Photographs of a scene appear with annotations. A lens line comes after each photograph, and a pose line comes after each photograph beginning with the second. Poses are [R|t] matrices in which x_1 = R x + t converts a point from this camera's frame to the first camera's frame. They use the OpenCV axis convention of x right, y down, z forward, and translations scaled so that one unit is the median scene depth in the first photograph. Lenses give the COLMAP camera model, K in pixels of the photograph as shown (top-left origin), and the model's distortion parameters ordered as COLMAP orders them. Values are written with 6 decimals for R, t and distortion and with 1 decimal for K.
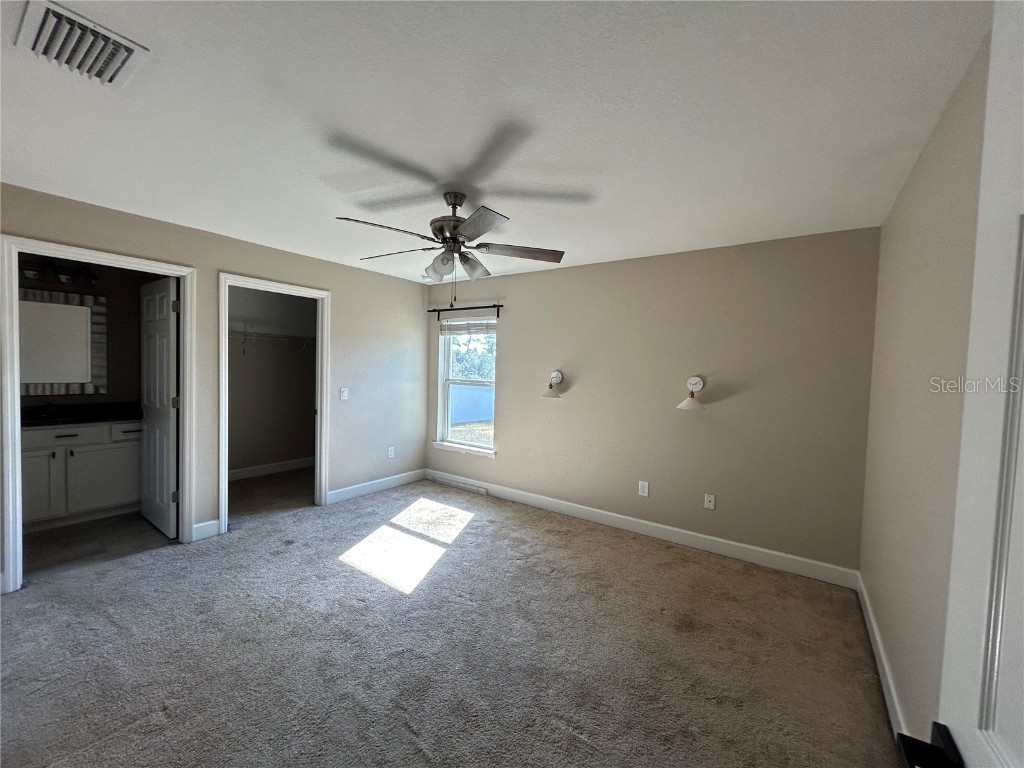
lens RADIAL K [[413.1, 0, 511.7], [0, 413.1, 383.1], [0, 0, 1]] dist [0.000573, 0.000467]
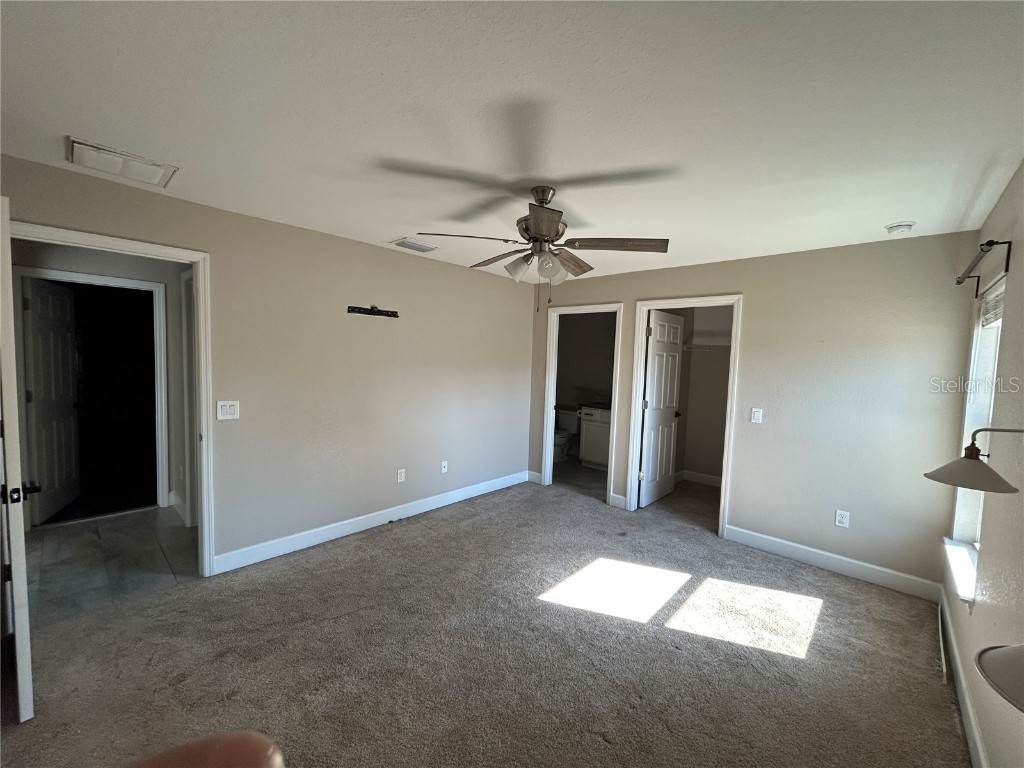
lens RADIAL K [[413.1, 0, 511.7], [0, 413.1, 383.1], [0, 0, 1]] dist [0.000573, 0.000467]
pose [[-0.129205, 0.026383, -0.991267, 0.560497], [-0.075909, 0.996450, 0.036415, -0.037200], [0.988708, 0.079951, -0.126743, 0.762039]]
